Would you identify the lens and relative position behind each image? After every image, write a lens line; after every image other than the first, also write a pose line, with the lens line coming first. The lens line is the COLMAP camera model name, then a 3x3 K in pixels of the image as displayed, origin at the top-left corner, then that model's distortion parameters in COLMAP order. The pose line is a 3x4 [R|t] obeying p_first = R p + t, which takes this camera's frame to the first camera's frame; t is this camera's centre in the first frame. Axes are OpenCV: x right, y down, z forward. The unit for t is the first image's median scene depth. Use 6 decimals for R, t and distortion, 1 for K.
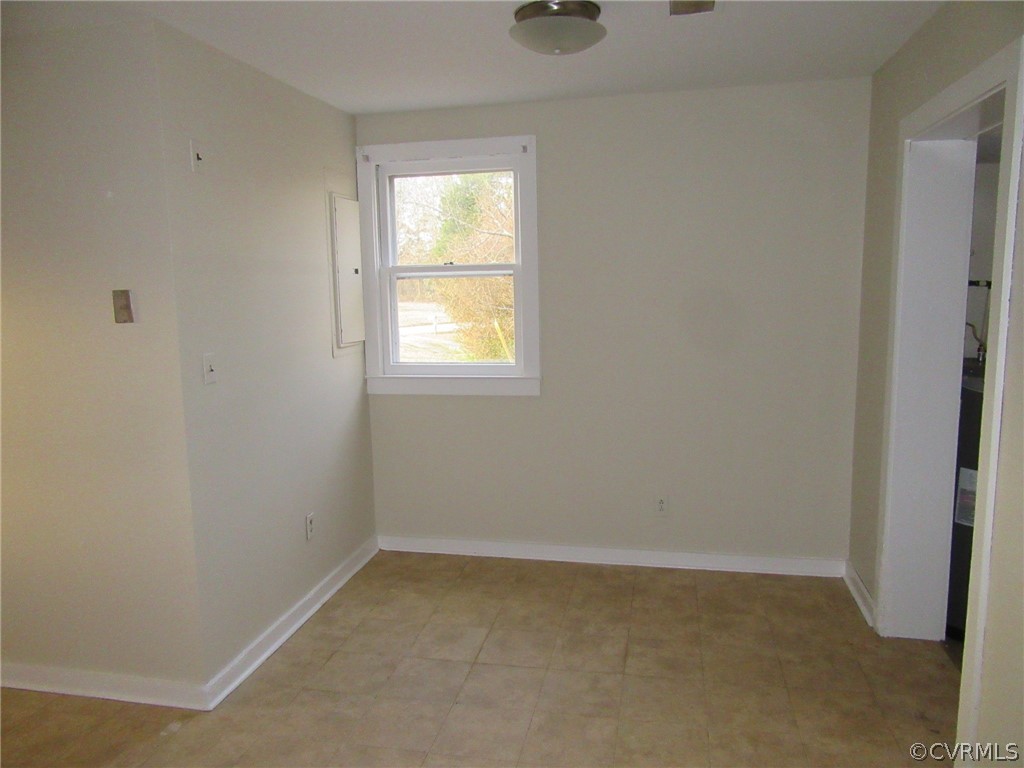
lens RADIAL K [[757.9, 0, 516.4], [0, 757.9, 384.6], [0, 0, 1]] dist [-0.003319, -0.000134]
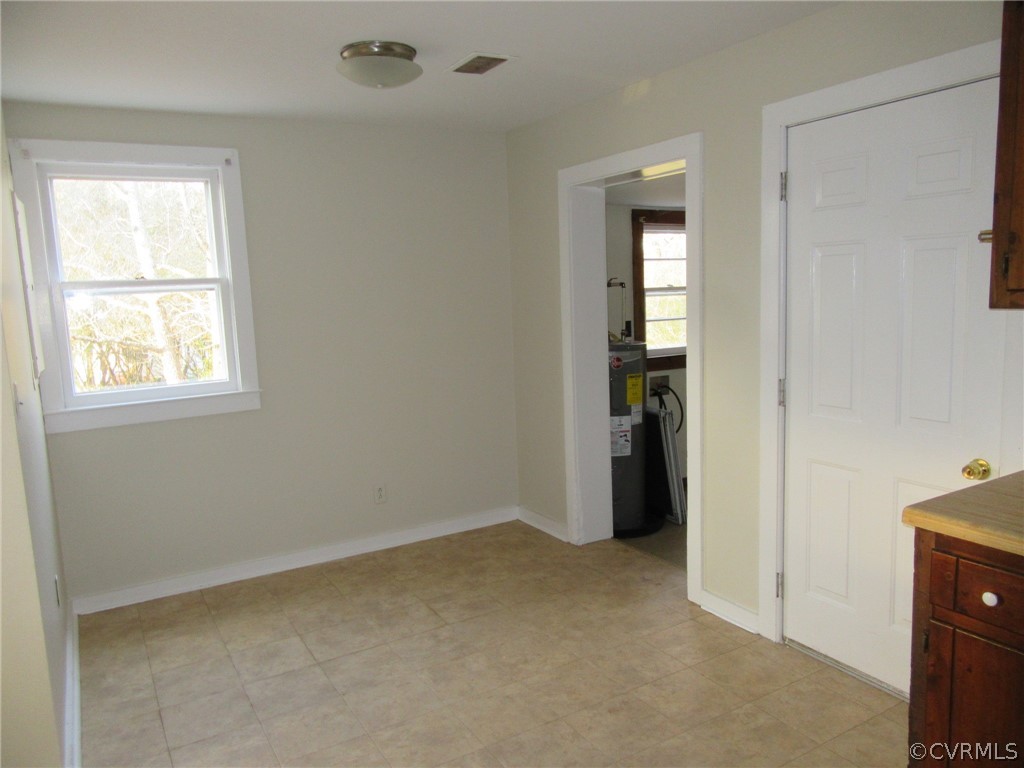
lens RADIAL K [[757.9, 0, 523.4], [0, 757.9, 378.3], [0, 0, 1]] dist [-0.003319, -0.000134]
pose [[0.739569, -0.095933, 0.666209, -0.426278], [0.120302, 0.992693, 0.009397, 0.008818], [-0.662243, 0.073196, 0.745705, 0.026244]]
